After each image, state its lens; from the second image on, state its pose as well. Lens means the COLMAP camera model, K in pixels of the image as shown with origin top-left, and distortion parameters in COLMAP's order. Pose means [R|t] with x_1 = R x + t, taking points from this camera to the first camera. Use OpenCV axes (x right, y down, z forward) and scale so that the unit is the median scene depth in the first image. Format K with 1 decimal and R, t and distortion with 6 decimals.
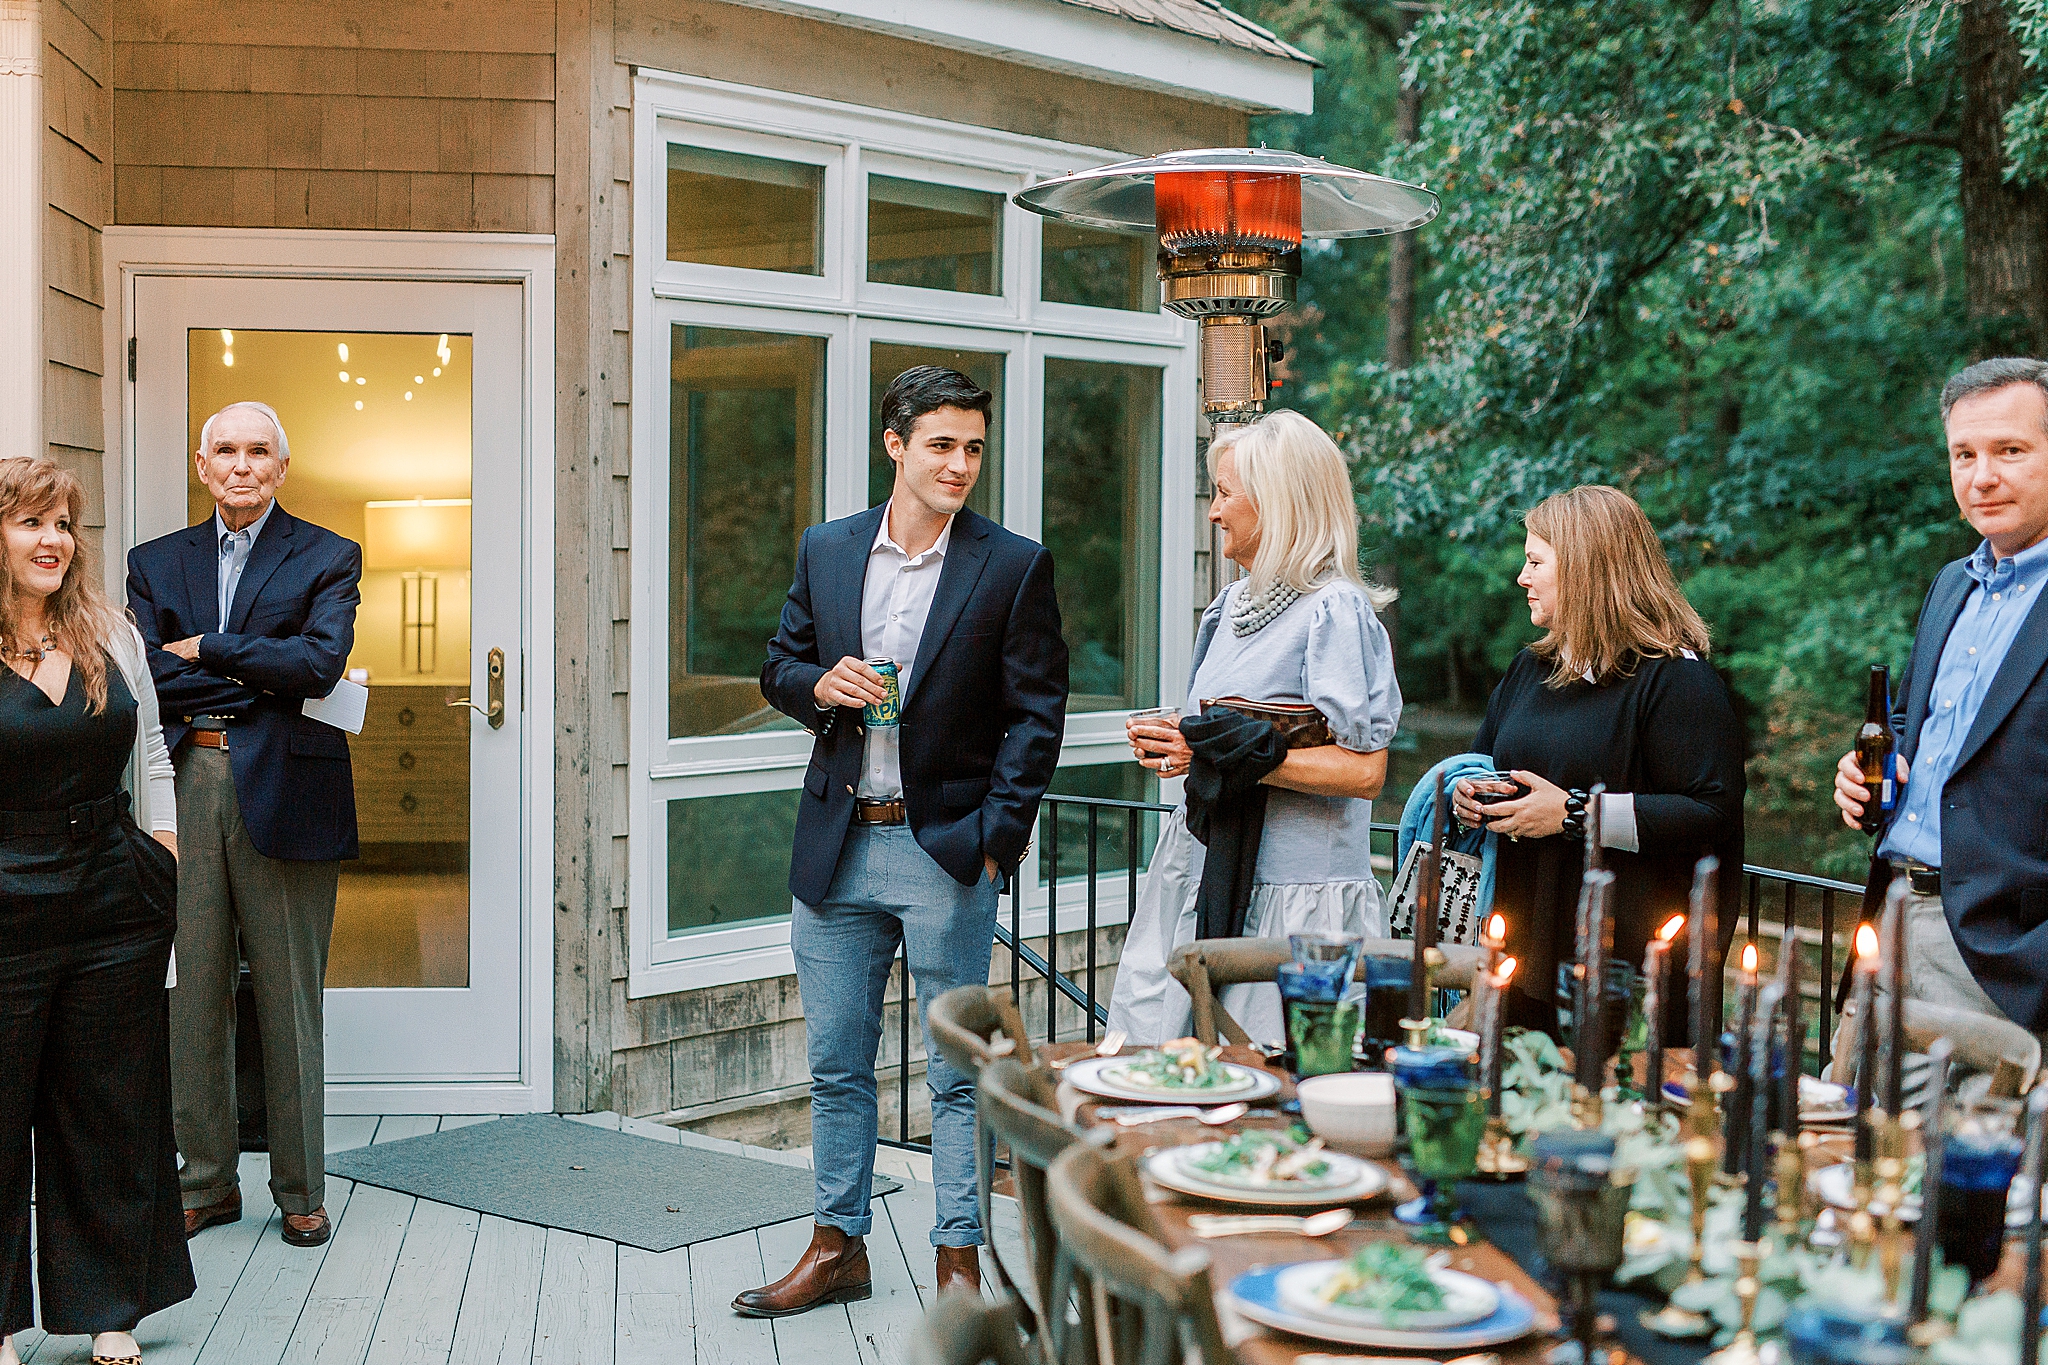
lens RADIAL K [[3257.4, 0, 1024.0], [0, 3257.4, 682.5], [0, 0, 1]] dist [-0.006041, 0.039460]
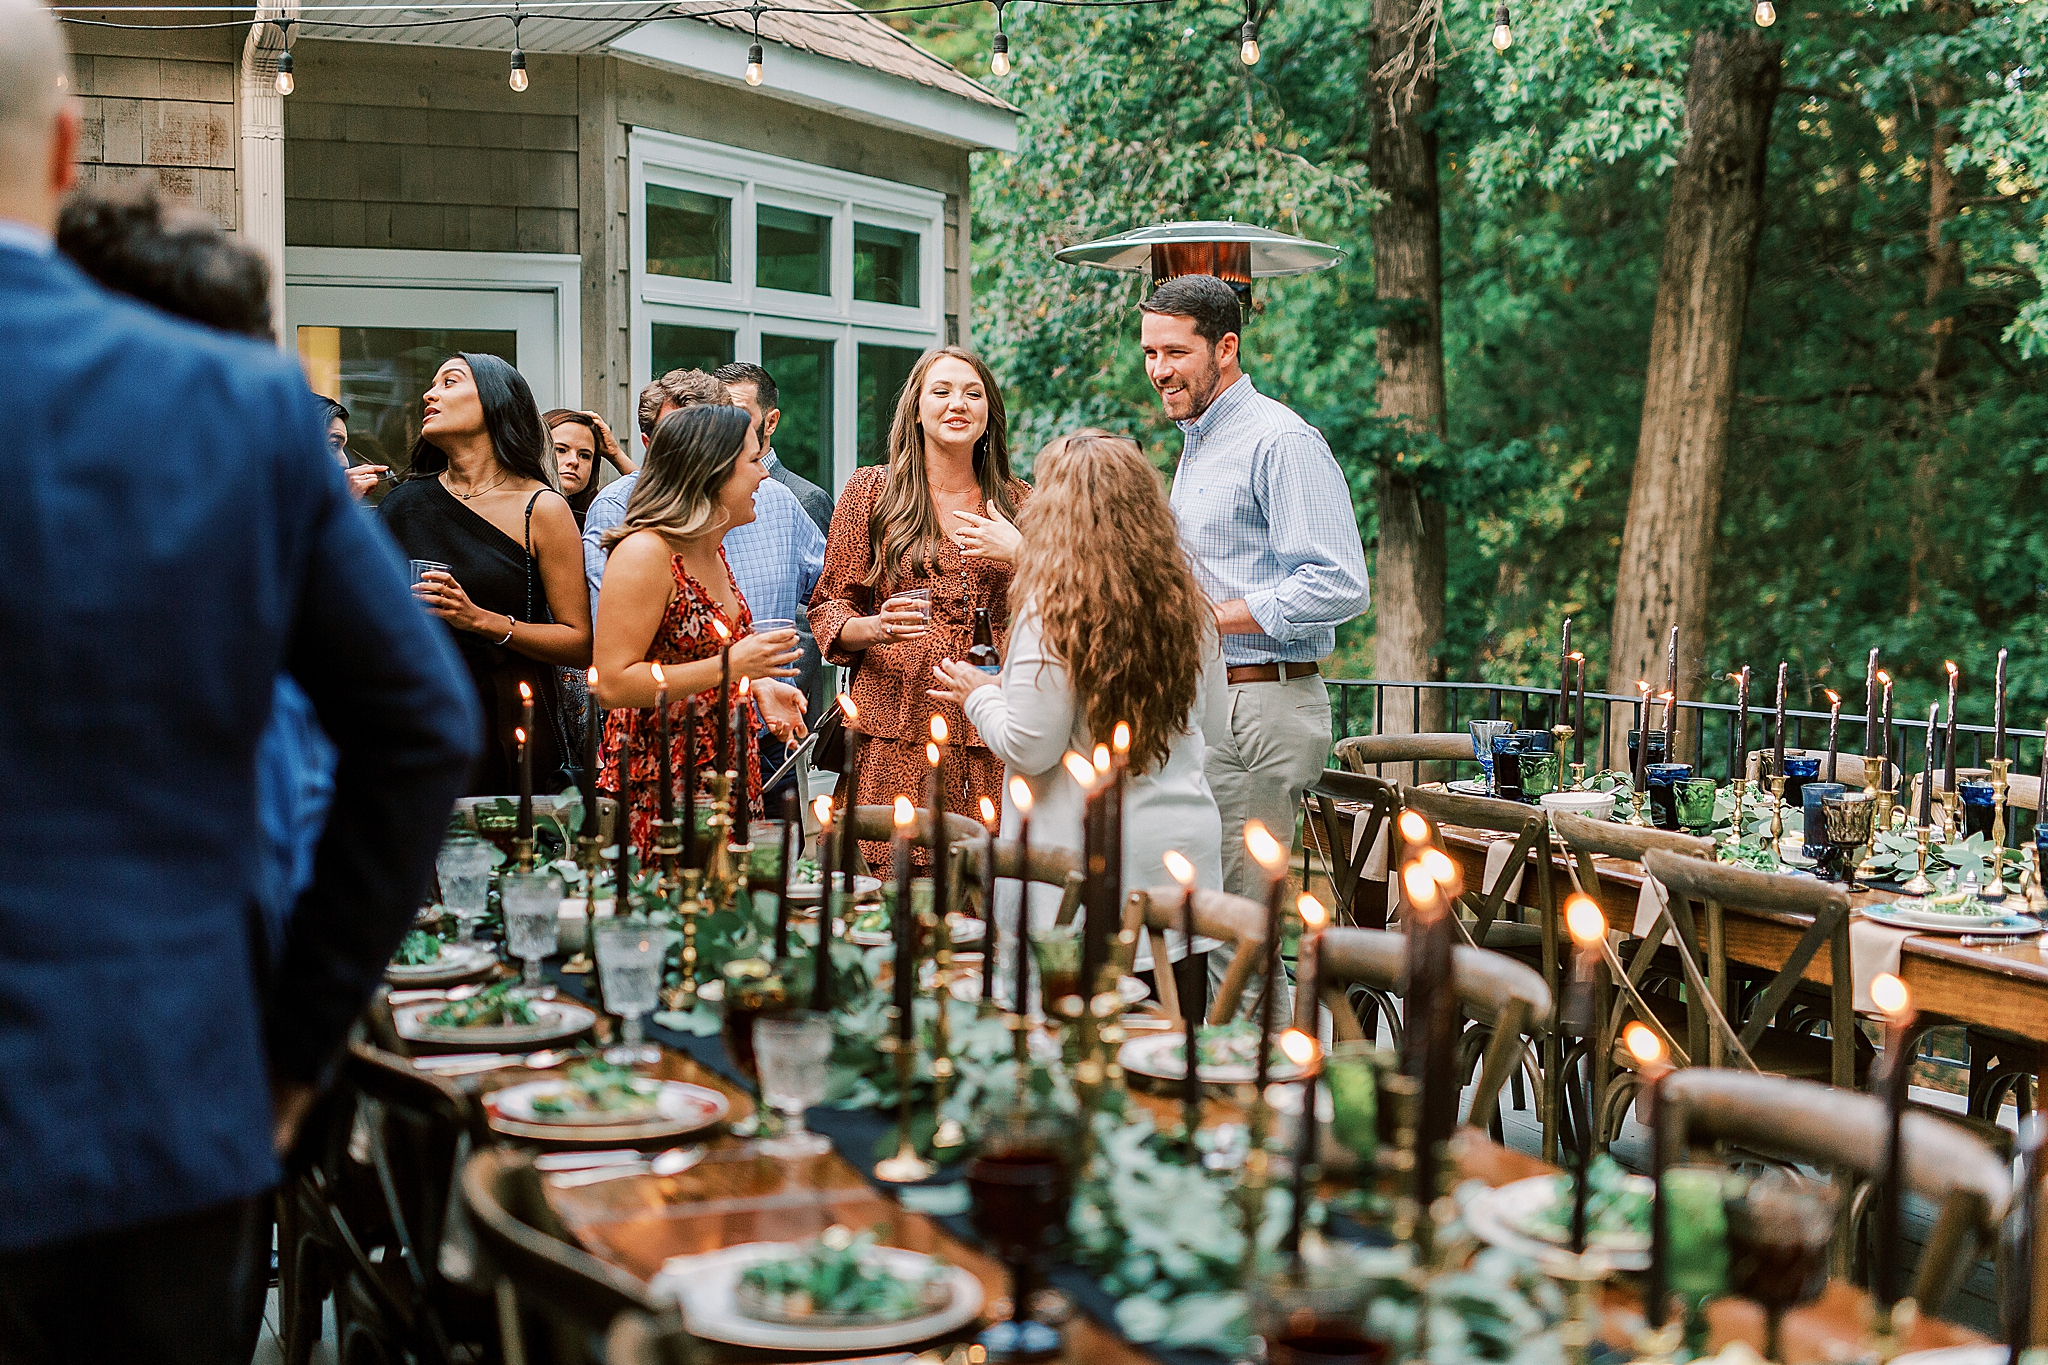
lens RADIAL K [[3257.4, 0, 1024.0], [0, 3257.4, 682.5], [0, 0, 1]] dist [-0.006041, 0.039460]
pose [[0.959889, -0.020283, 0.279645, -0.337627], [0.012940, 0.999522, 0.028081, -0.000679], [-0.280081, -0.023336, 0.959693, -0.302808]]
